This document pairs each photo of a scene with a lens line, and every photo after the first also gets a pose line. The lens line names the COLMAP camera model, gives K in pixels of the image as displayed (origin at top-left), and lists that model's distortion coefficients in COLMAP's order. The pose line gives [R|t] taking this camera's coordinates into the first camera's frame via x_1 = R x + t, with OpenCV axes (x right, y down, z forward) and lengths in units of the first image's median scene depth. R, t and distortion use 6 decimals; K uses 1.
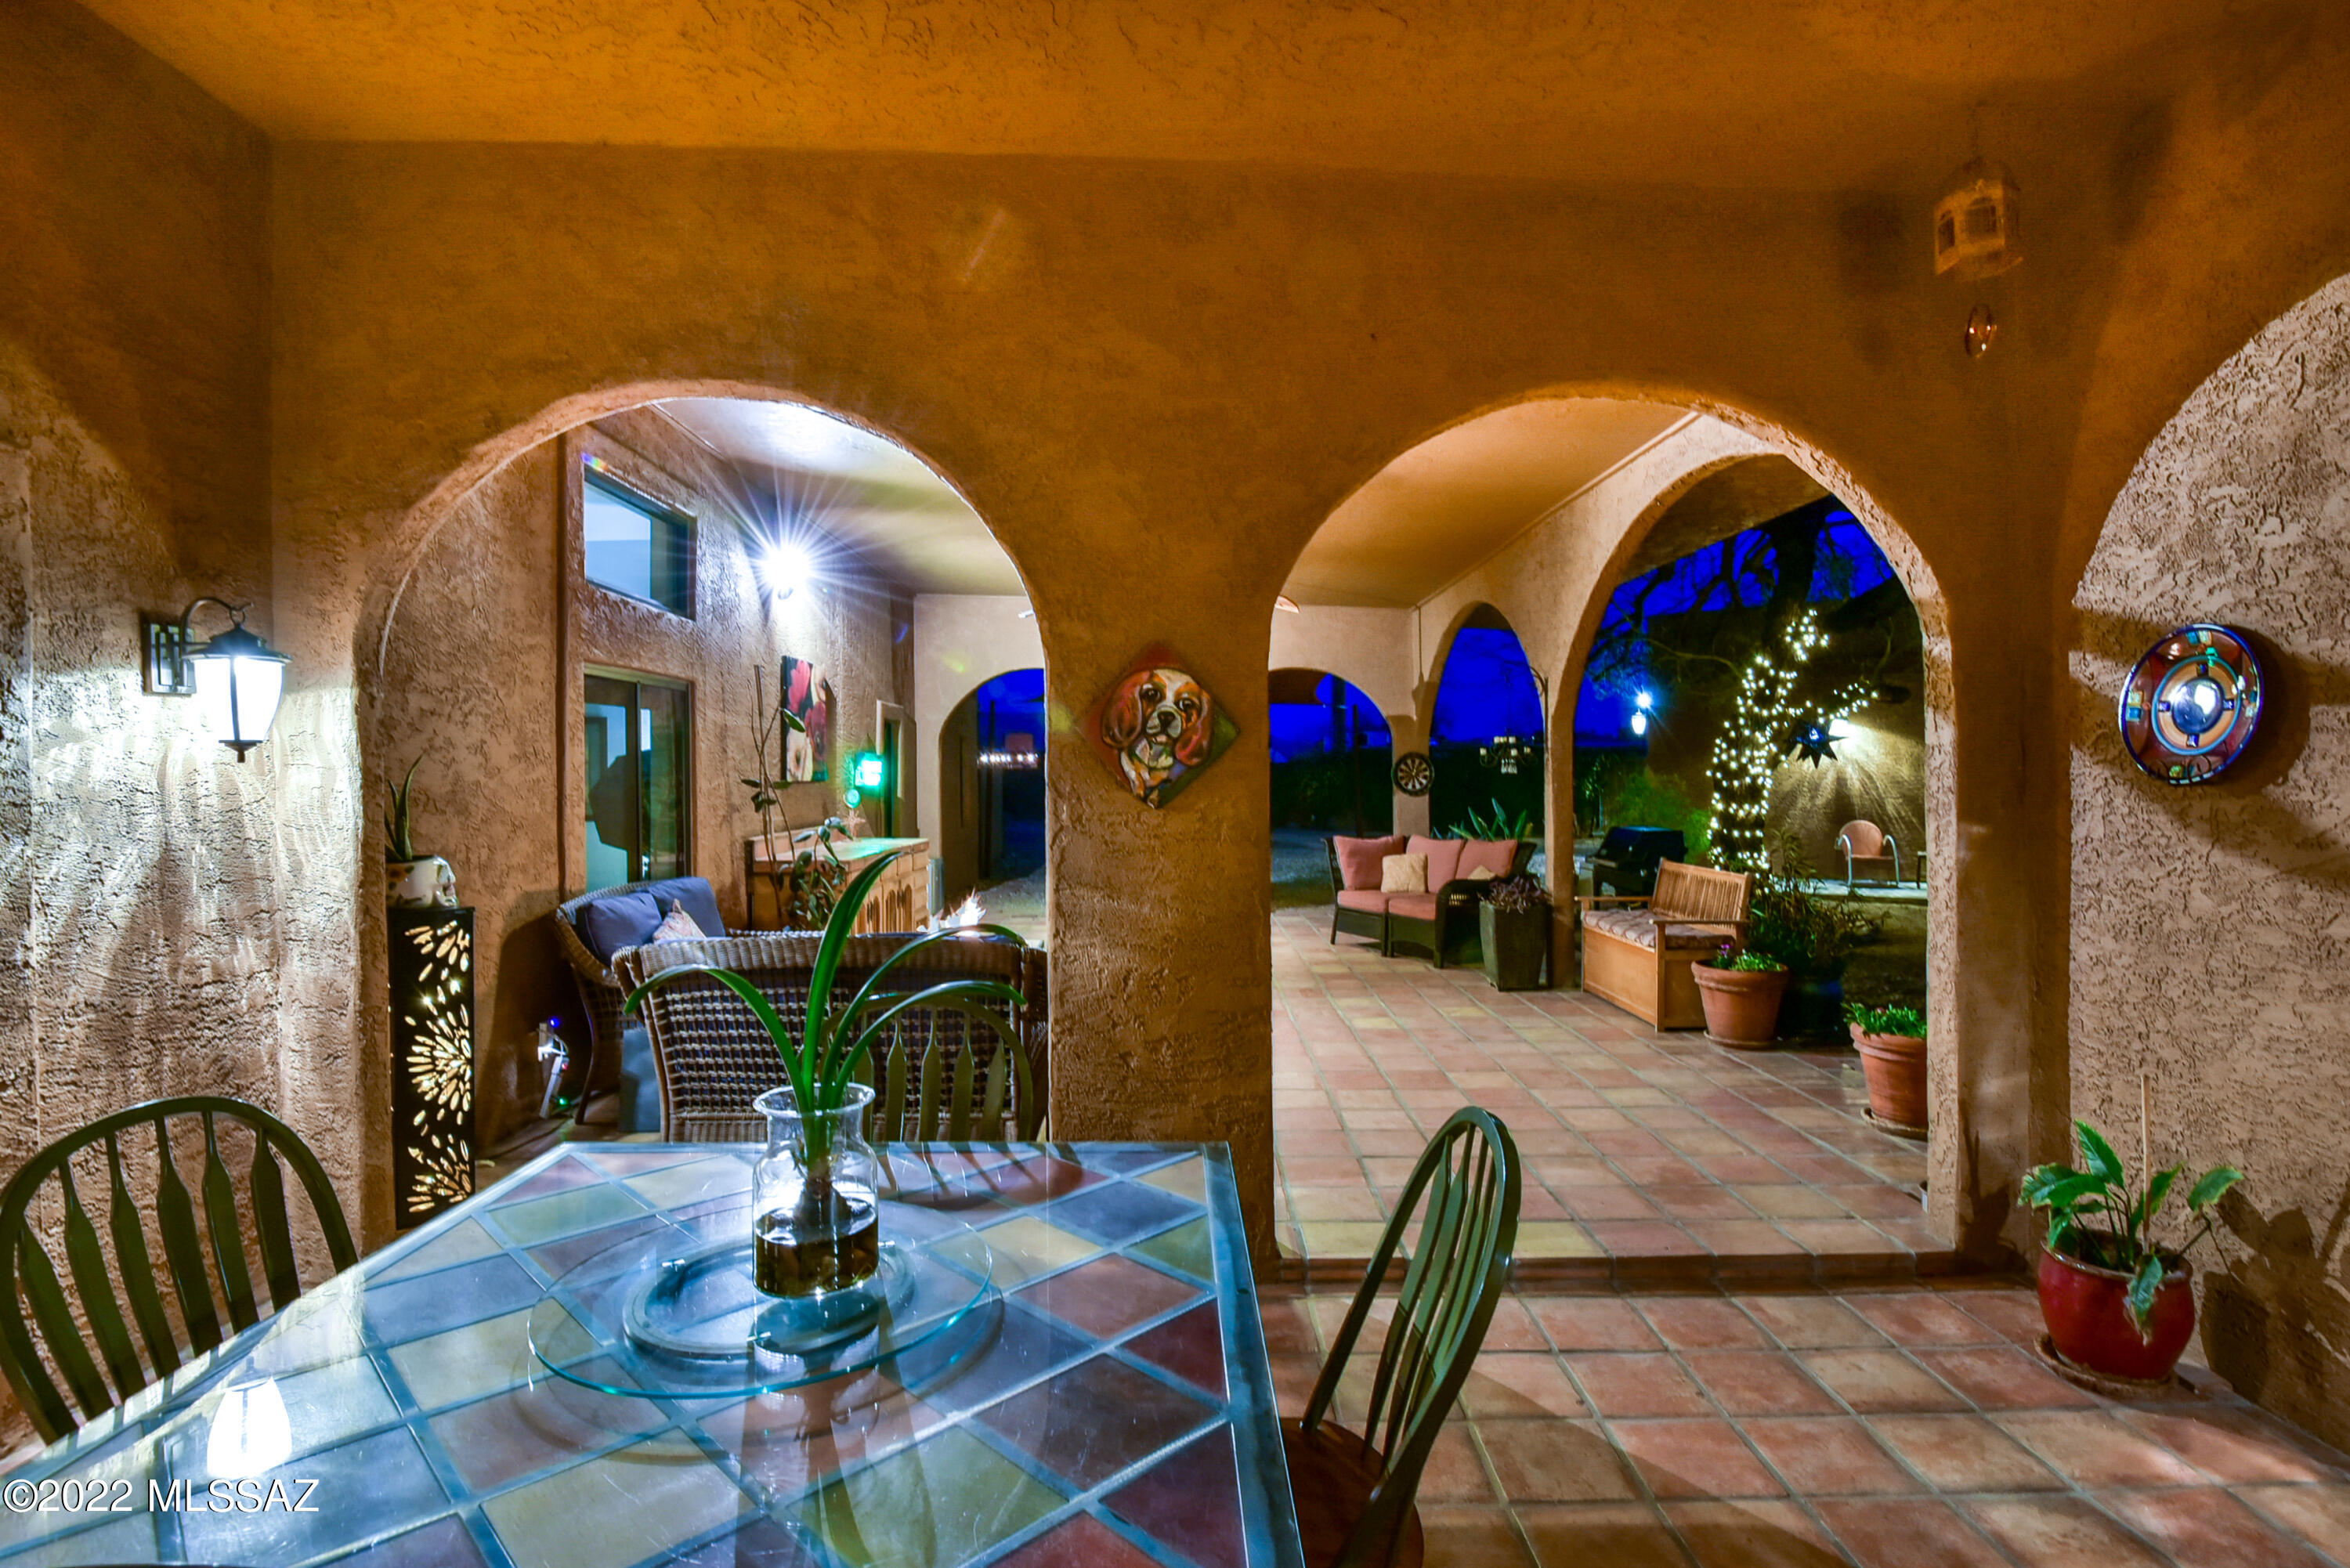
lens RADIAL K [[1111.3, 0, 1170.0], [0, 1111.3, 780.3], [0, 0, 1]] dist [-0.012999, -0.007415]
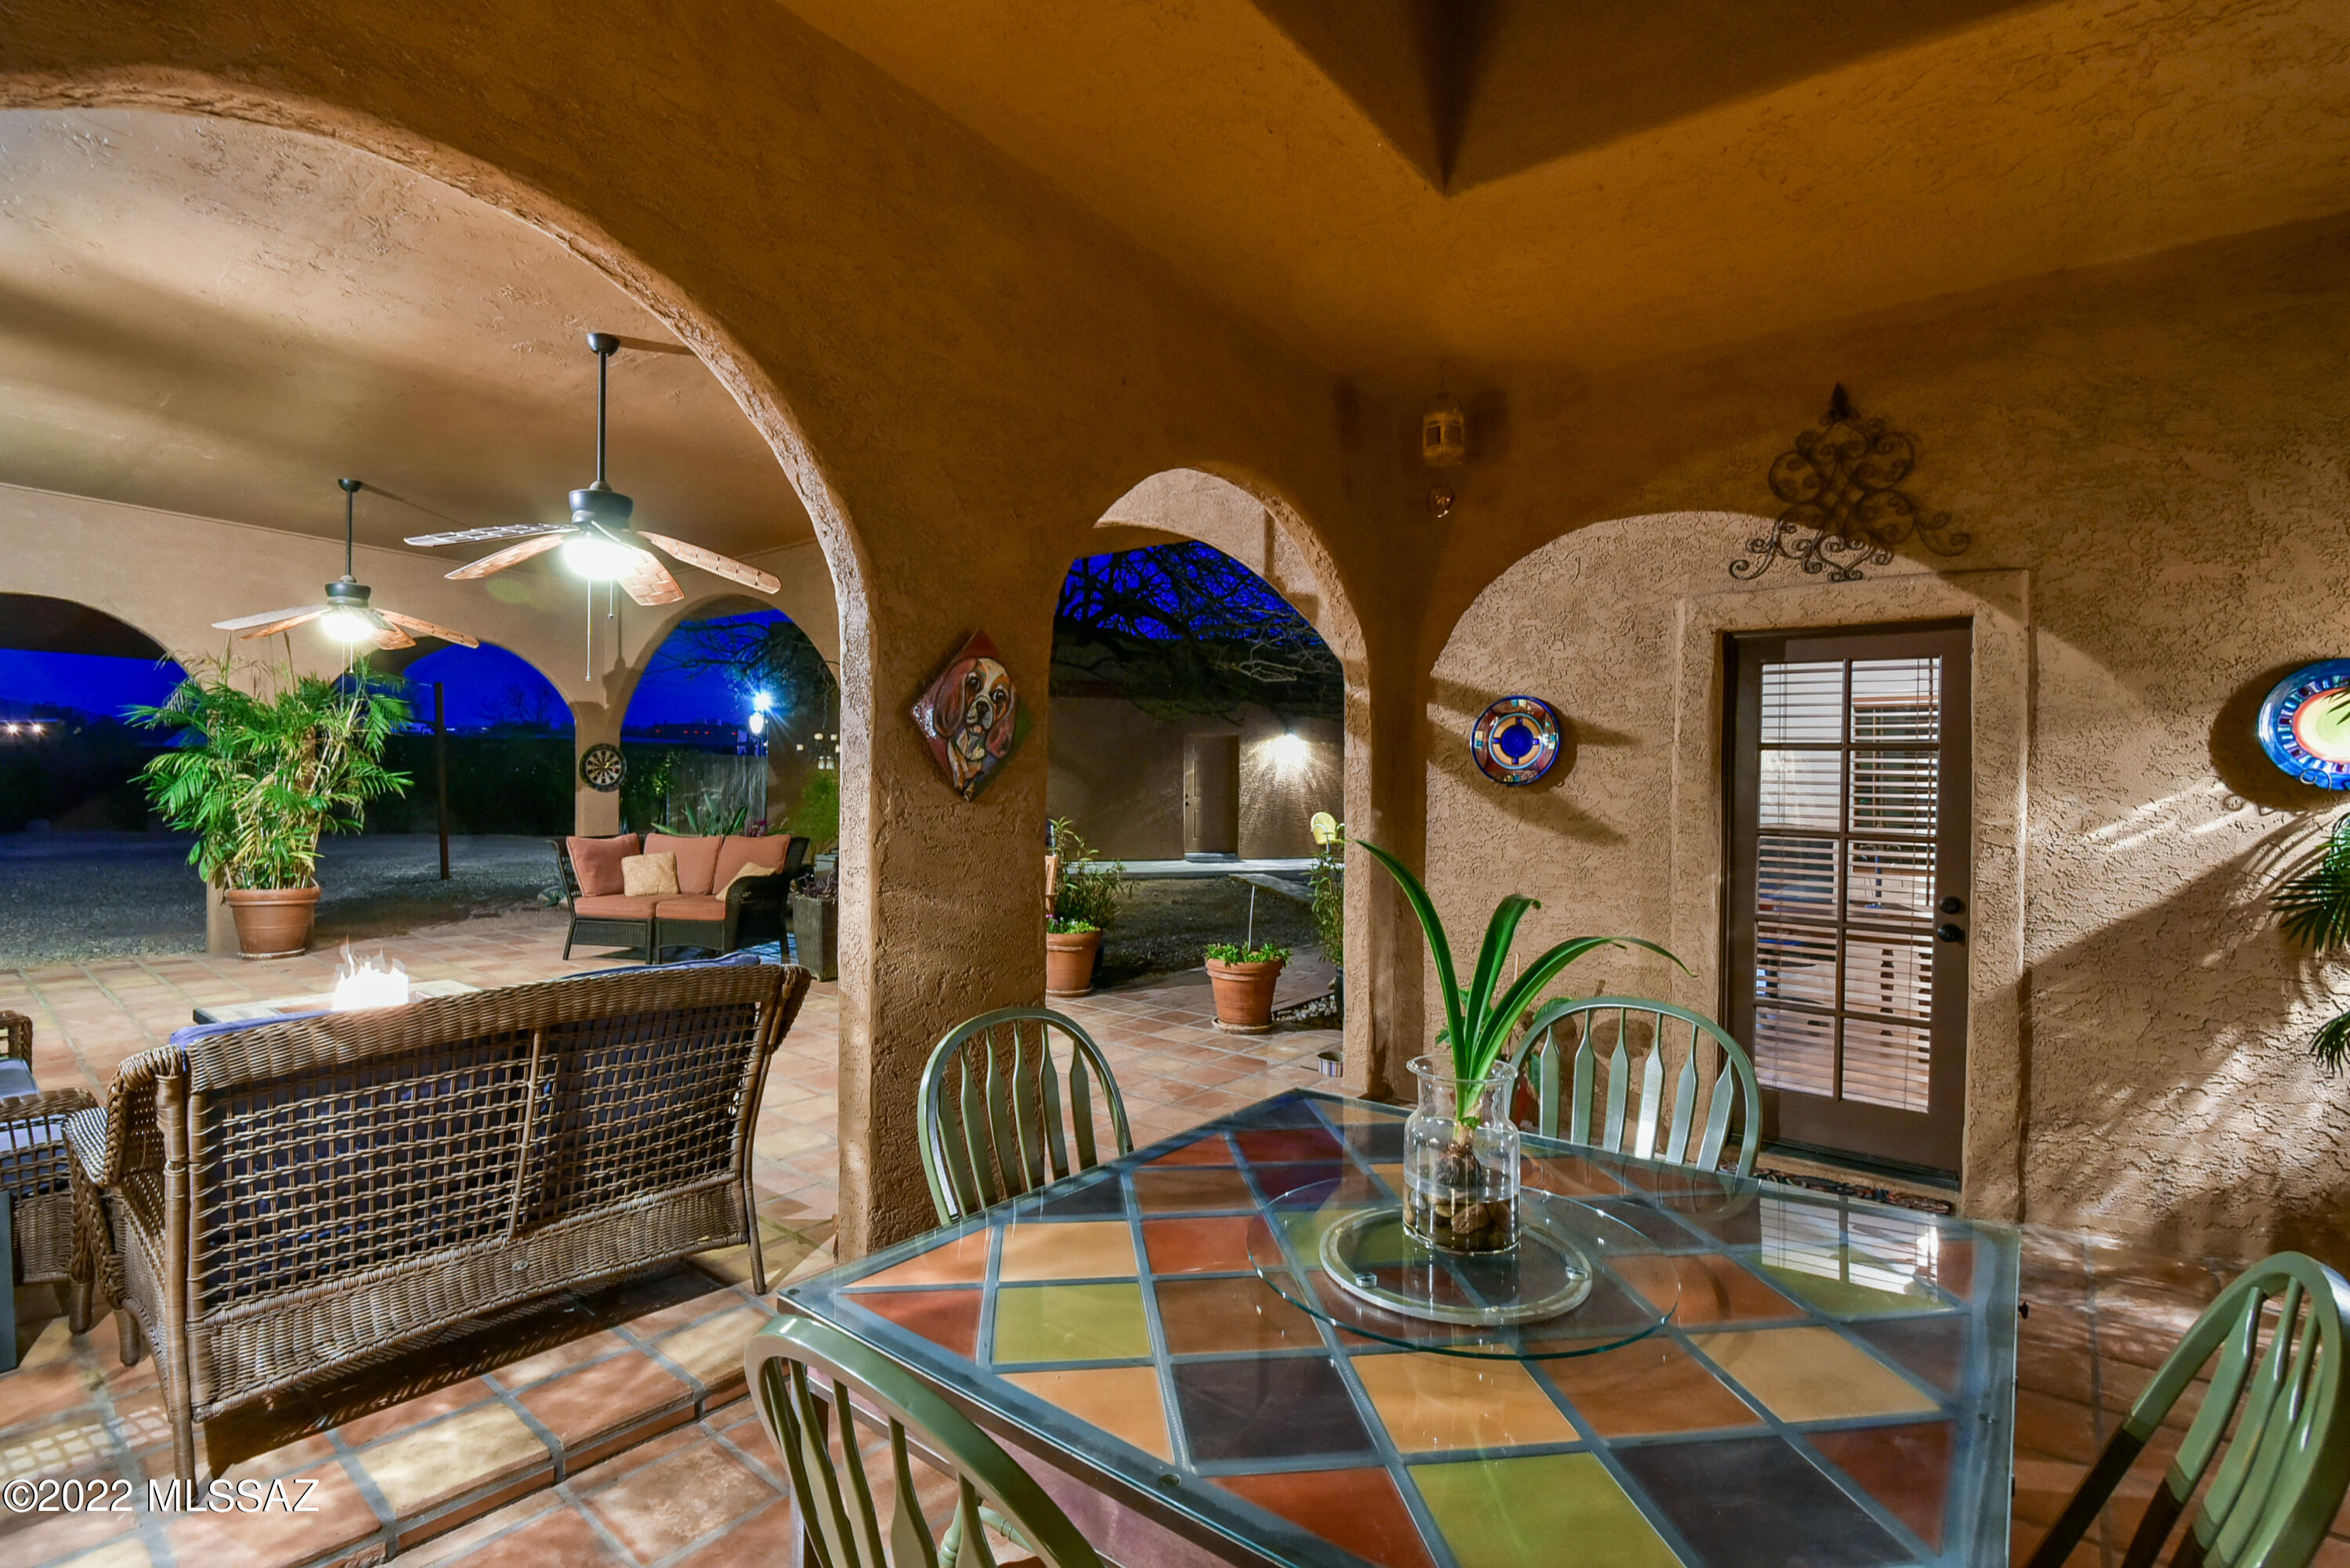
lens RADIAL K [[1088.4, 0, 1166.1], [0, 1088.4, 778.6], [0, 0, 1]] dist [-0.011141, -0.007280]
pose [[0.629884, 0.014035, 0.776562, -0.640519], [-0.014478, 0.999875, -0.006328, 0.009060], [-0.776554, -0.007257, 0.630009, 0.272510]]
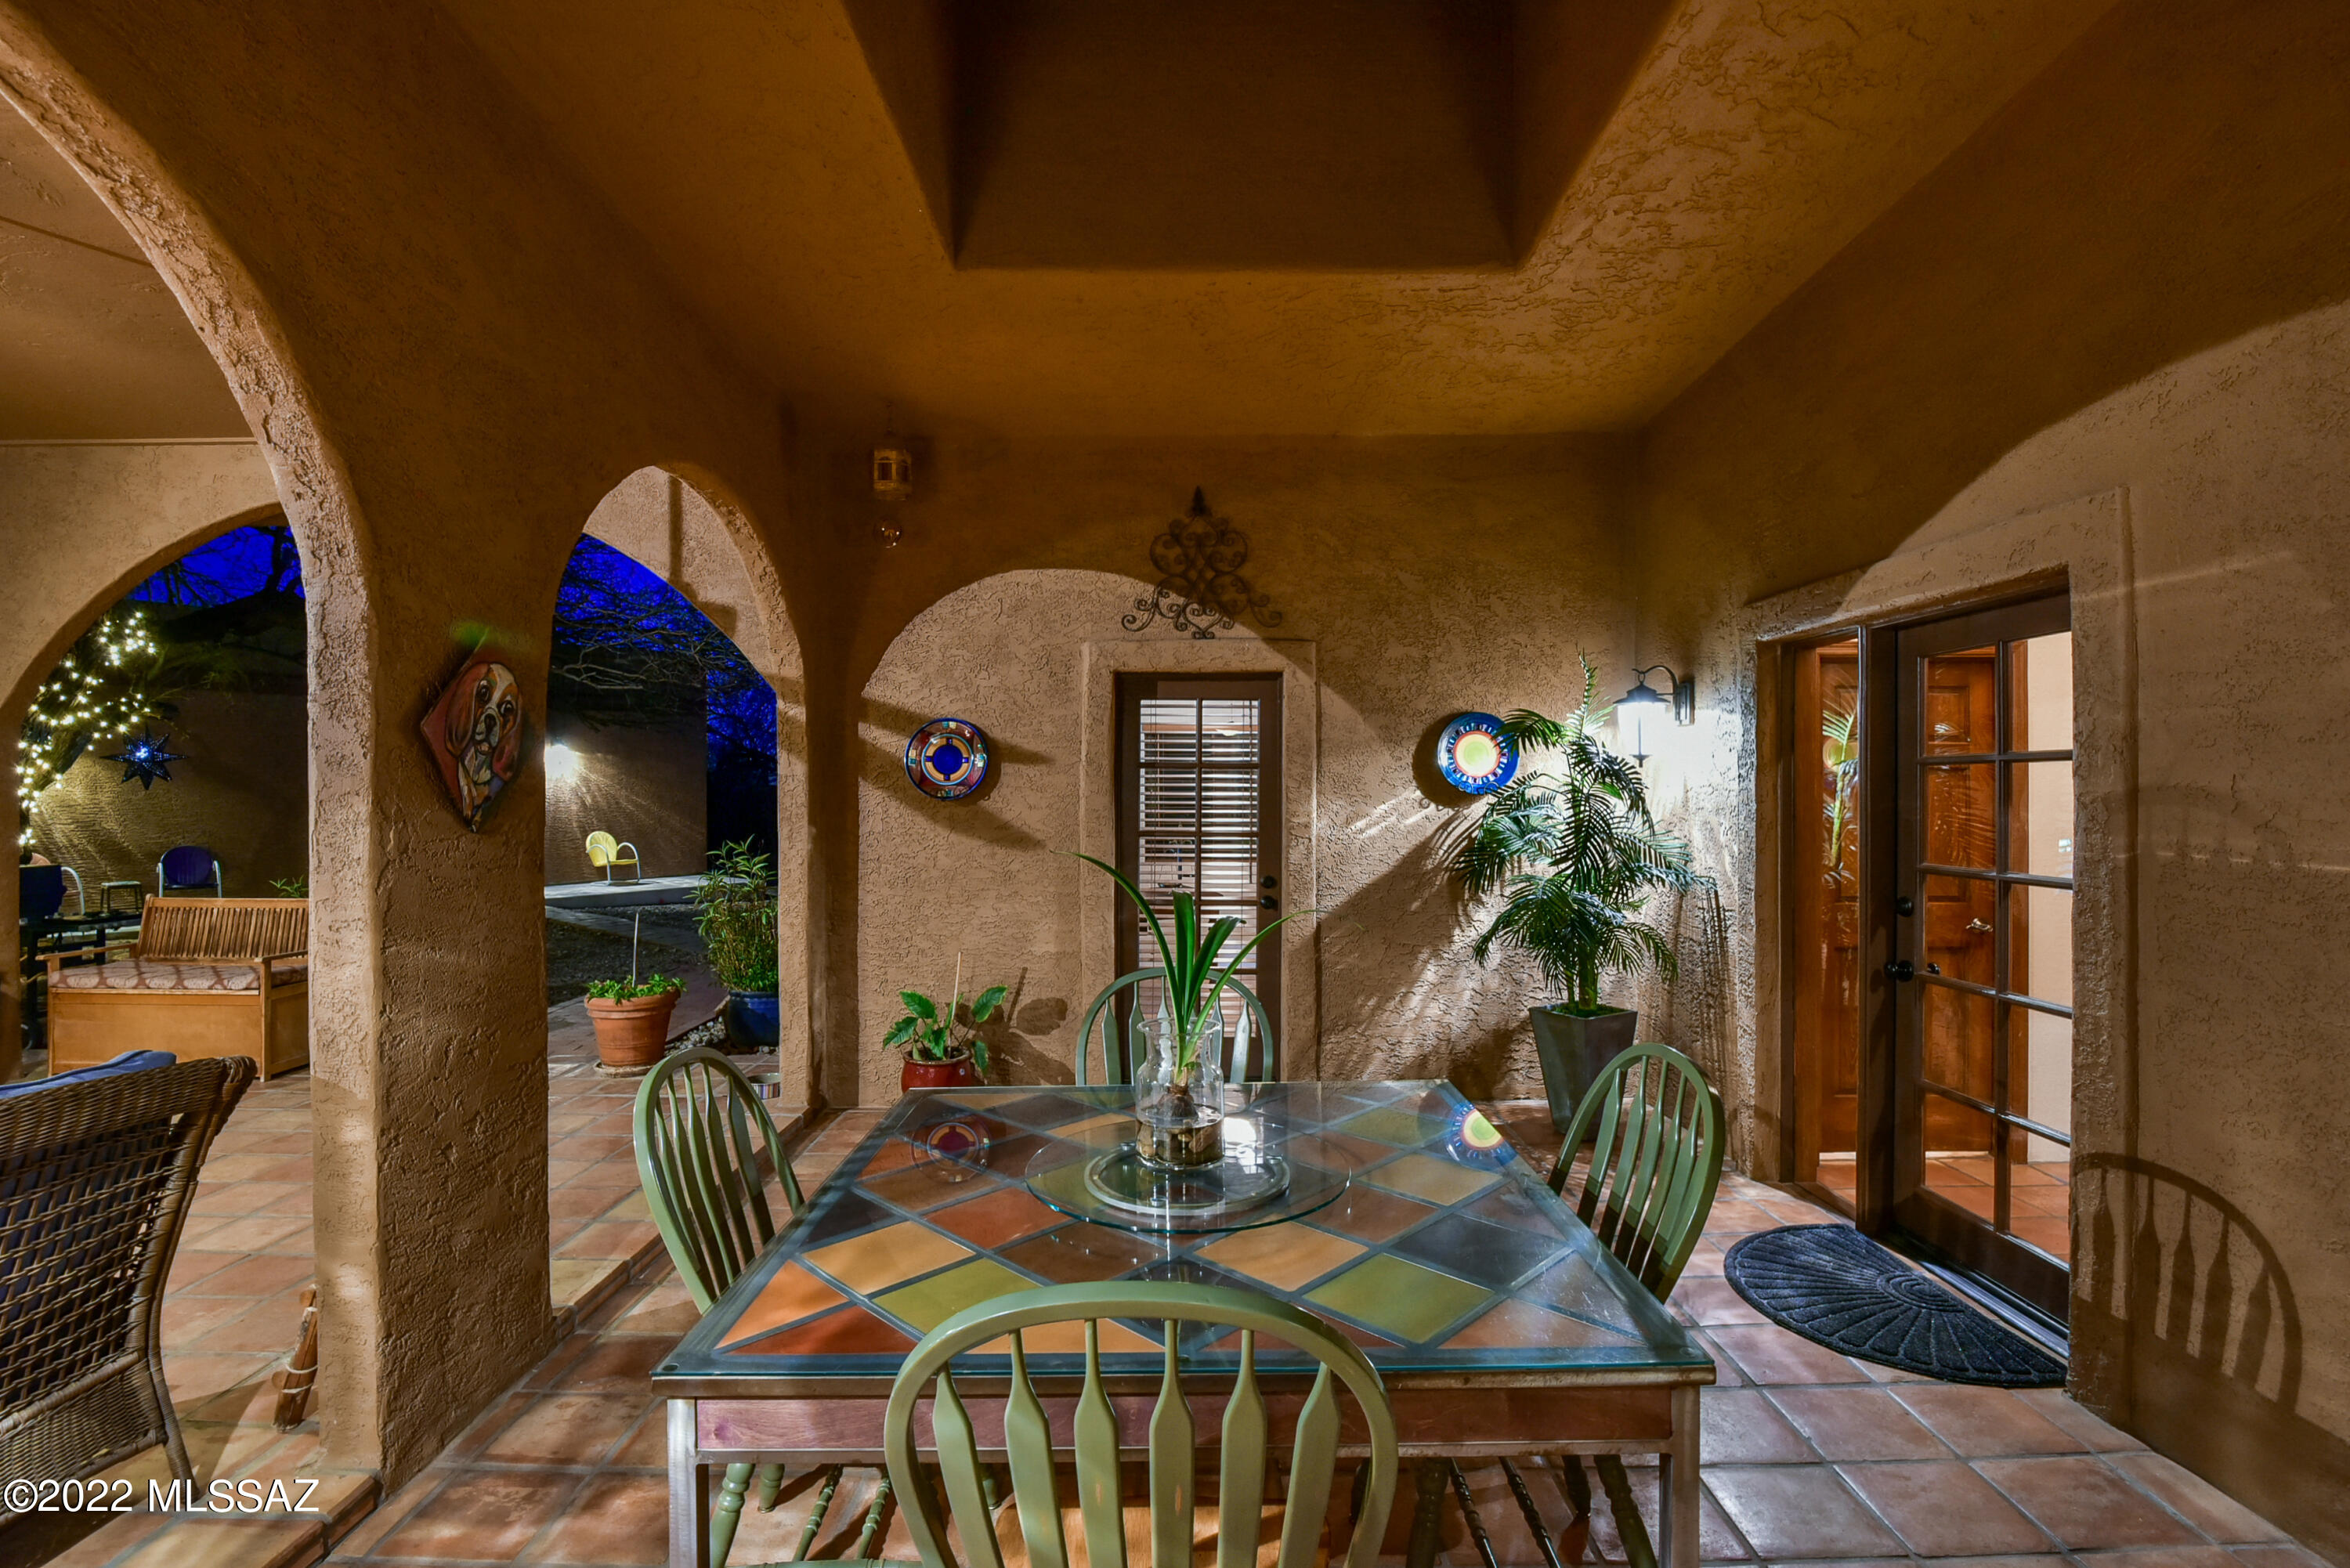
lens RADIAL K [[1084.3, 0, 1175.0], [0, 1084.3, 784.0], [0, 0, 1]] dist [-0.010614, -0.007625]
pose [[0.003612, 0.014705, 0.999885, -0.805871], [0.005020, 0.999879, -0.014723, 0.004217], [-0.999981, 0.005073, 0.003537, 0.483746]]
